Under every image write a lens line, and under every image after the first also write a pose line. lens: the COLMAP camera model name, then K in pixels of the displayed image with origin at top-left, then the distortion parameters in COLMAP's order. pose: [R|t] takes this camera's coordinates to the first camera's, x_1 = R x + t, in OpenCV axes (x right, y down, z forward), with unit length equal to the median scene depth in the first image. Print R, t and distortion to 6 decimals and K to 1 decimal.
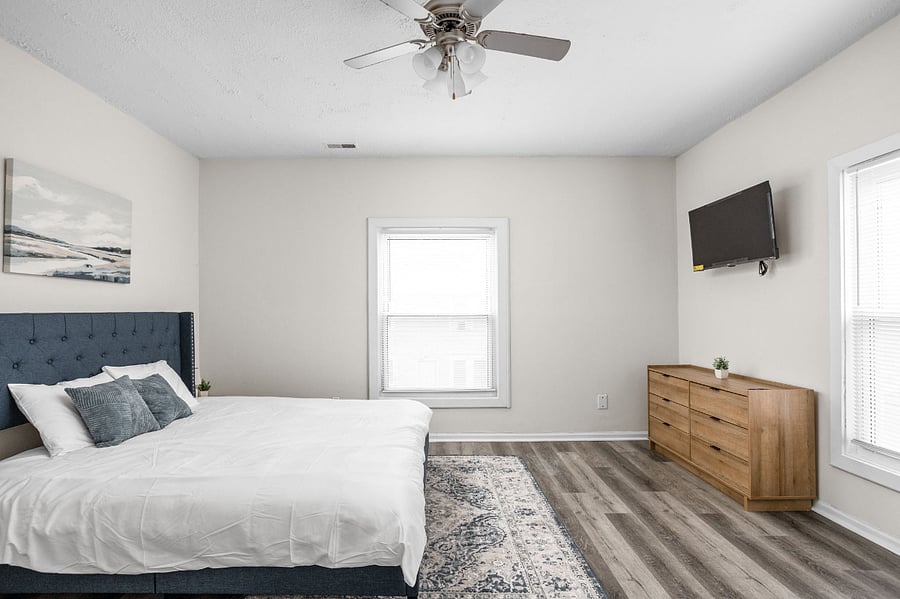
lens RADIAL K [[448.1, 0, 440.8], [0, 448.1, 304.5], [0, 0, 1]] dist [-0.035544, 0.017684]
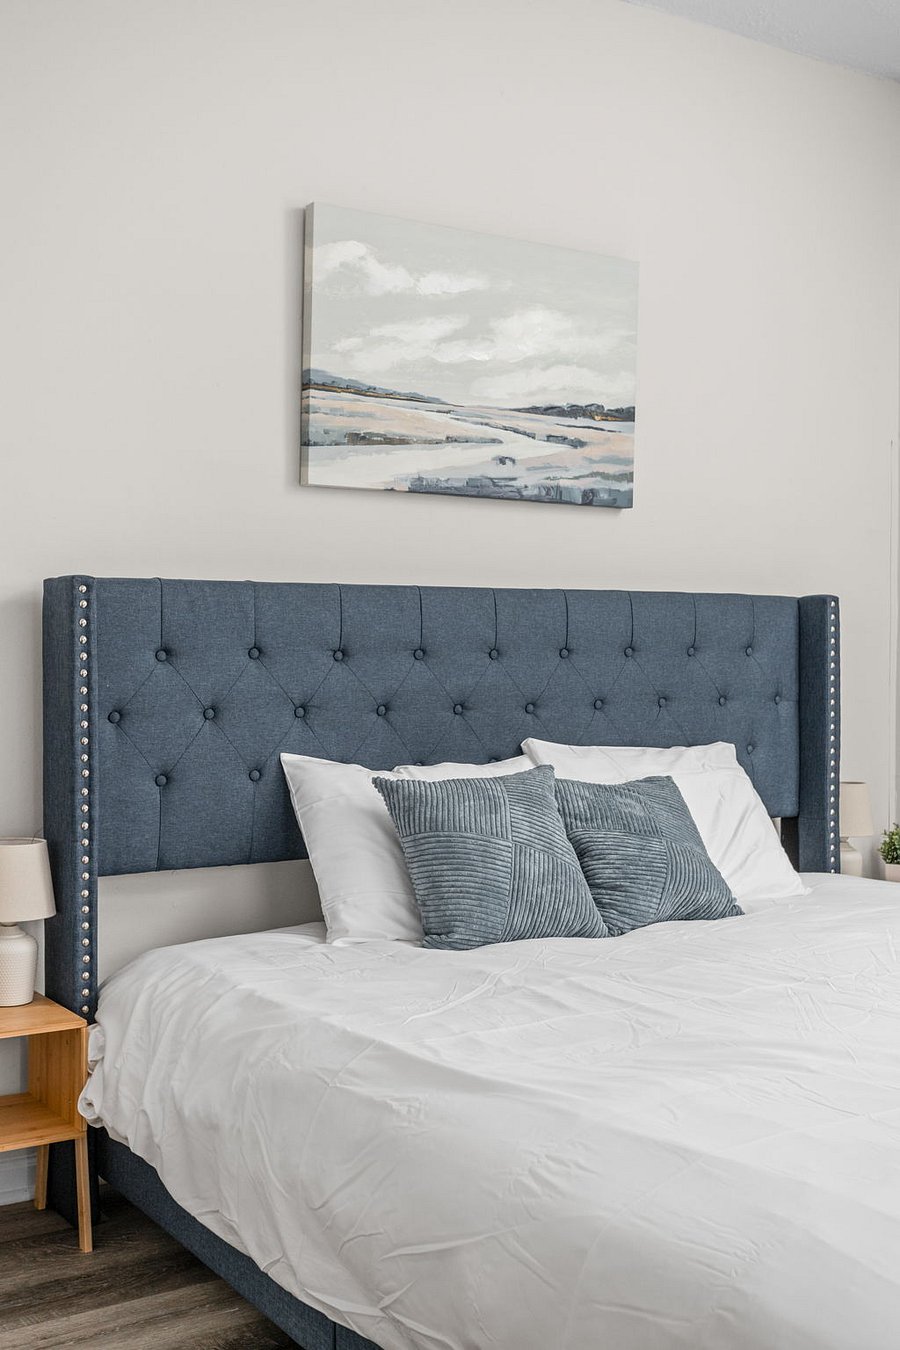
lens RADIAL K [[1530.2, 0, 449.5], [0, 1530.2, 677.6], [0, 0, 1]] dist [0.004460, 0.000000]
pose [[0.535959, 0.017759, -0.844057, 0.268405], [0.008638, 0.999611, 0.026516, 0.063505], [0.844200, -0.021502, 0.535597, 0.318239]]
